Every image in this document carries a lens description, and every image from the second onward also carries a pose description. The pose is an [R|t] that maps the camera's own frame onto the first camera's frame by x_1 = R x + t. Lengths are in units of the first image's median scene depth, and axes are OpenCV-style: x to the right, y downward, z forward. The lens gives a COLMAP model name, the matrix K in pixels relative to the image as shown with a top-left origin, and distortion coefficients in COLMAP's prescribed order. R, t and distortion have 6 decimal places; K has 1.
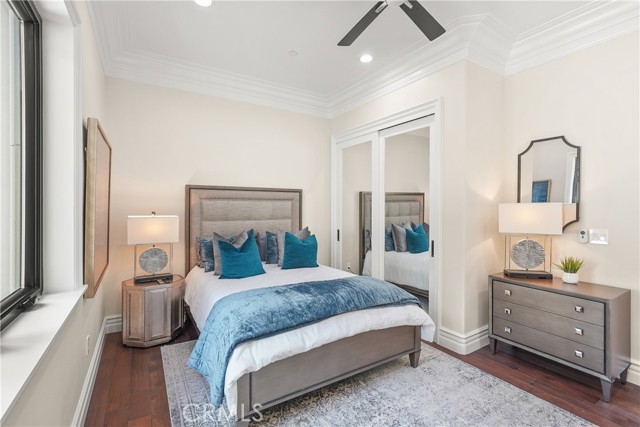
lens RADIAL K [[295.0, 0, 321.1], [0, 295.0, 209.7], [0, 0, 1]] dist [-0.004016, -0.000499]
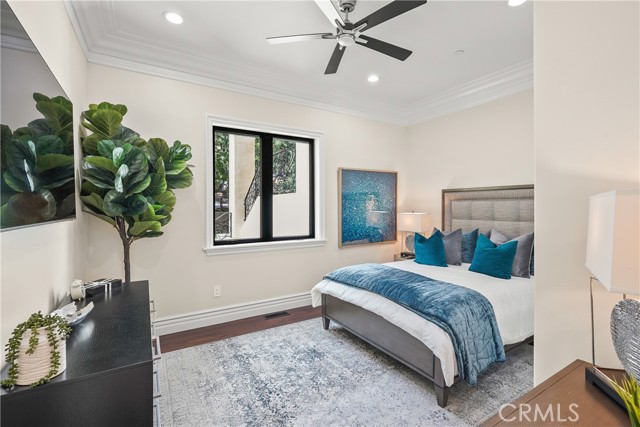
lens RADIAL K [[295.0, 0, 320.8], [0, 295.0, 211.6], [0, 0, 1]] dist [-0.004016, -0.000499]
pose [[-0.018385, 0.015072, -0.999717, 0.821239], [-0.007331, 0.999857, 0.015209, -0.005477], [0.999804, 0.007609, -0.018272, 0.497749]]
